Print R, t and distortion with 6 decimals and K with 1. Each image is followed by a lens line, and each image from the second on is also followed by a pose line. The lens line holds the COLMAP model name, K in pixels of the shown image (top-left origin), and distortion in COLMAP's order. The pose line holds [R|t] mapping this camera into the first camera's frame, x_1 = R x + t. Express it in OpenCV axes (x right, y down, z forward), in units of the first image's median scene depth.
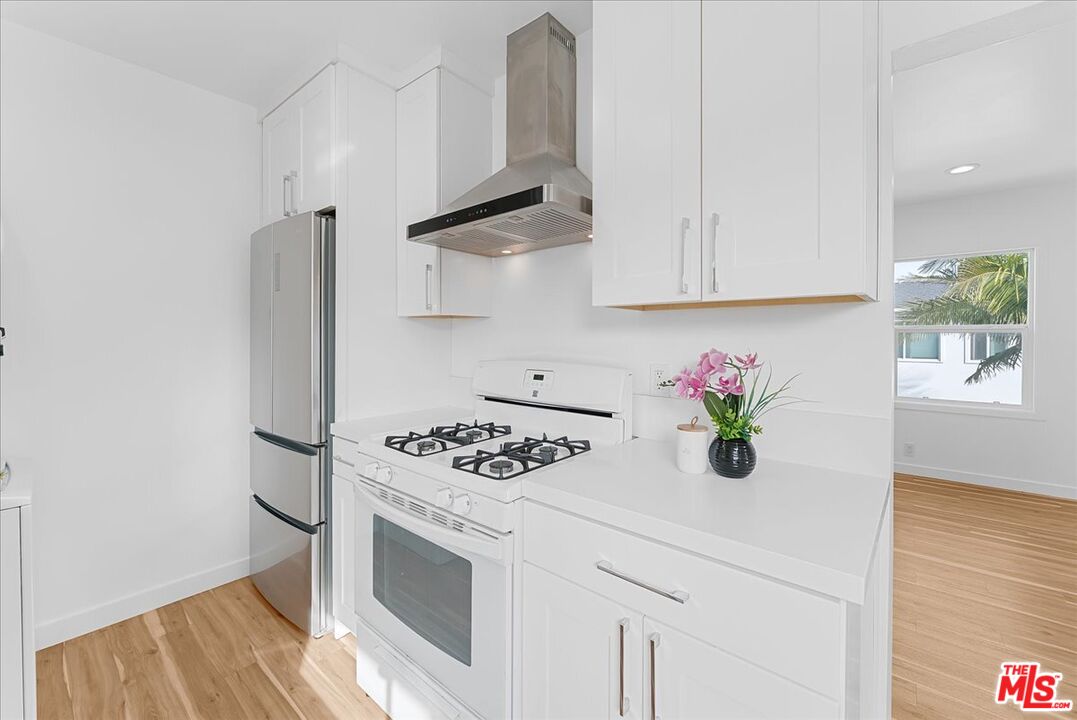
lens RADIAL K [[443.6, 0, 536.4], [0, 443.6, 339.8], [0, 0, 1]] dist [0.001523, -0.000107]
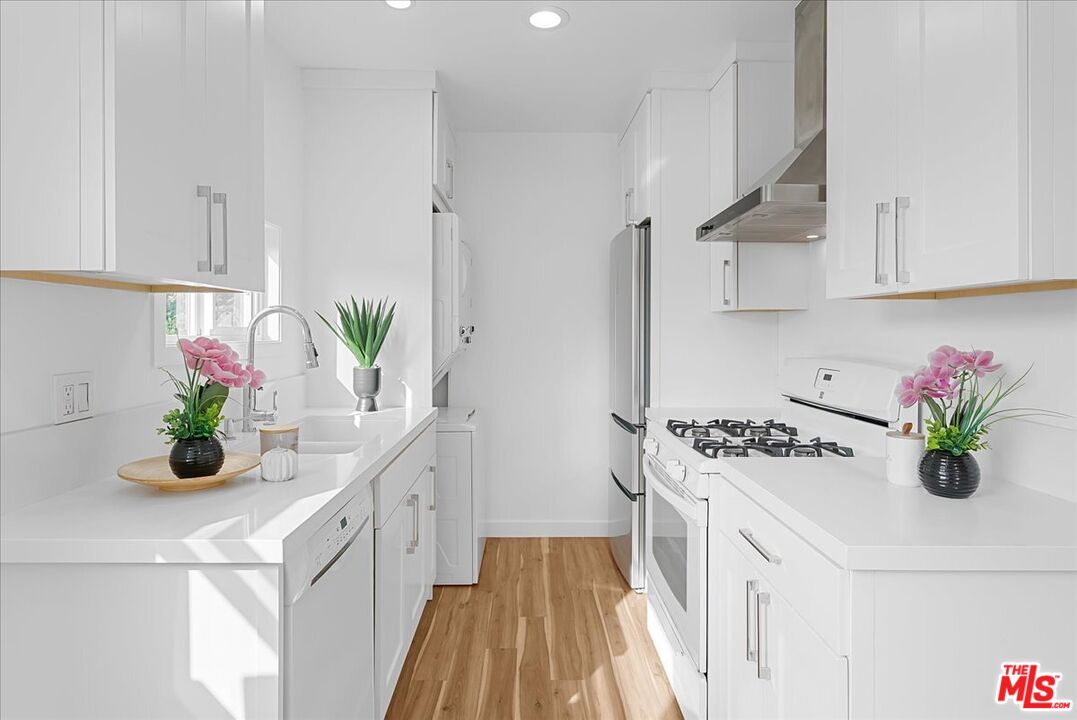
lens RADIAL K [[588.8, 0, 537.1], [0, 588.8, 333.9], [0, 0, 1]] dist [-0.000810, -0.000069]
pose [[0.662292, 0.002646, -0.749241, 0.501416], [-0.004465, 0.999990, -0.000416, 0.000403], [0.749232, 0.003621, 0.662297, -0.220536]]
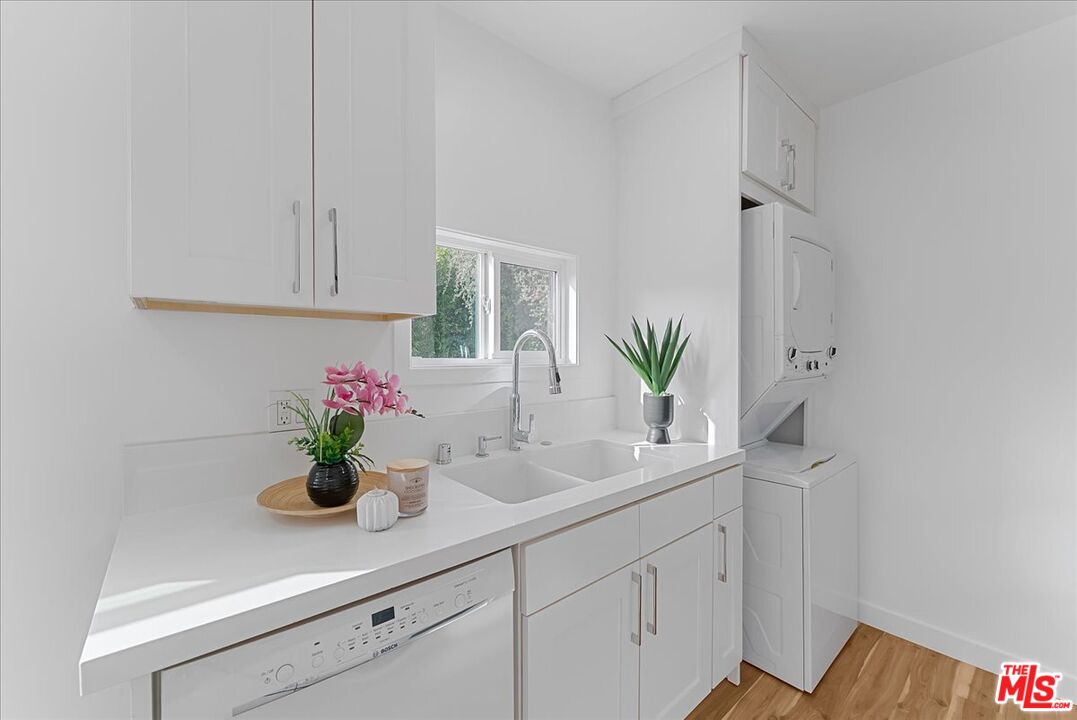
lens RADIAL K [[435.4, 0, 538.5], [0, 435.4, 360.0], [0, 0, 1]] dist [0.000897, 0.000267]
pose [[-0.154573, 0.008677, -0.987943, 0.136295], [-0.005063, 0.999941, 0.009575, -0.001216], [0.987968, 0.006482, -0.154520, 0.321583]]
